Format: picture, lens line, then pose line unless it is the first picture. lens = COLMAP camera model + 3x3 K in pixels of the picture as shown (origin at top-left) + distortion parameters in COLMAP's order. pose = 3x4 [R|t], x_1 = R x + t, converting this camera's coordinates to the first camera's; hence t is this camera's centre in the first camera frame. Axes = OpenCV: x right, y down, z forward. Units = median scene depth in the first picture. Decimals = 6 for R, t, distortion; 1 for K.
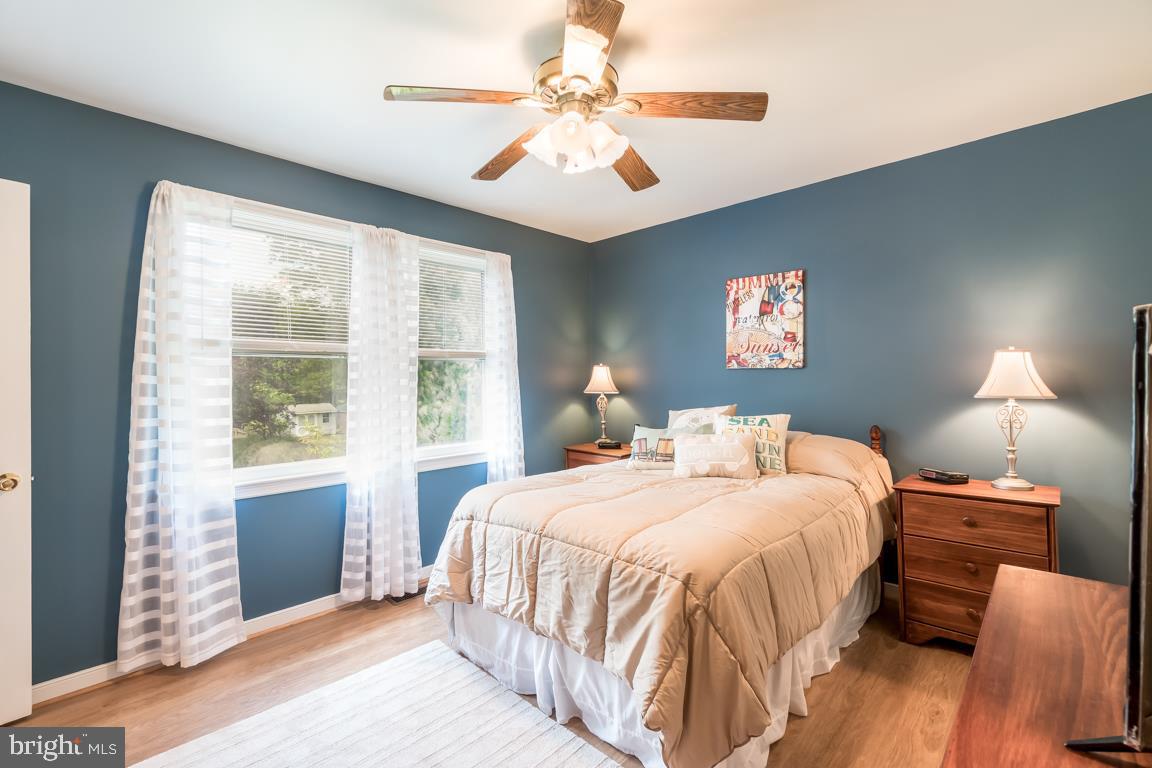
lens RADIAL K [[501.0, 0, 577.4], [0, 501.0, 381.0], [0, 0, 1]] dist [-0.008659, 0.000878]
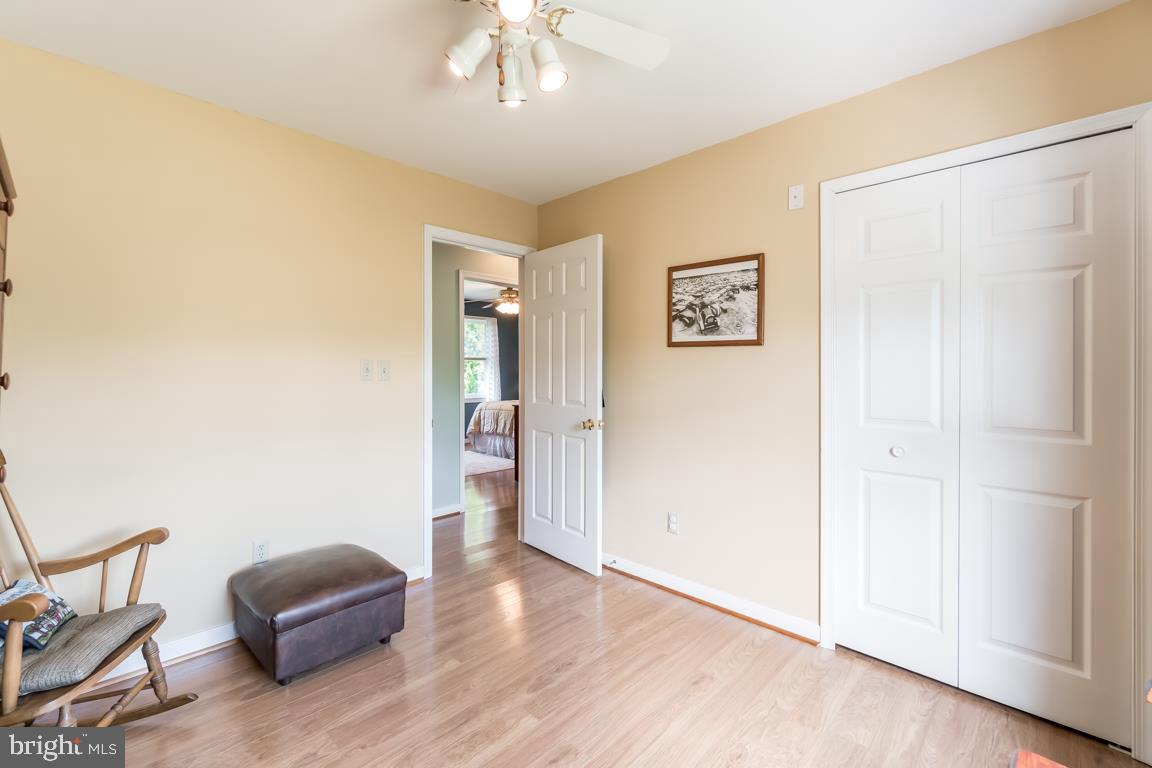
lens RADIAL K [[501.0, 0, 574.5], [0, 501.0, 378.0], [0, 0, 1]] dist [-0.008659, 0.000878]
pose [[0.999831, 0.016759, -0.007538, 0.464390], [-0.016751, 0.999859, 0.001183, 0.047400], [0.007557, -0.001056, 0.999971, -2.487092]]
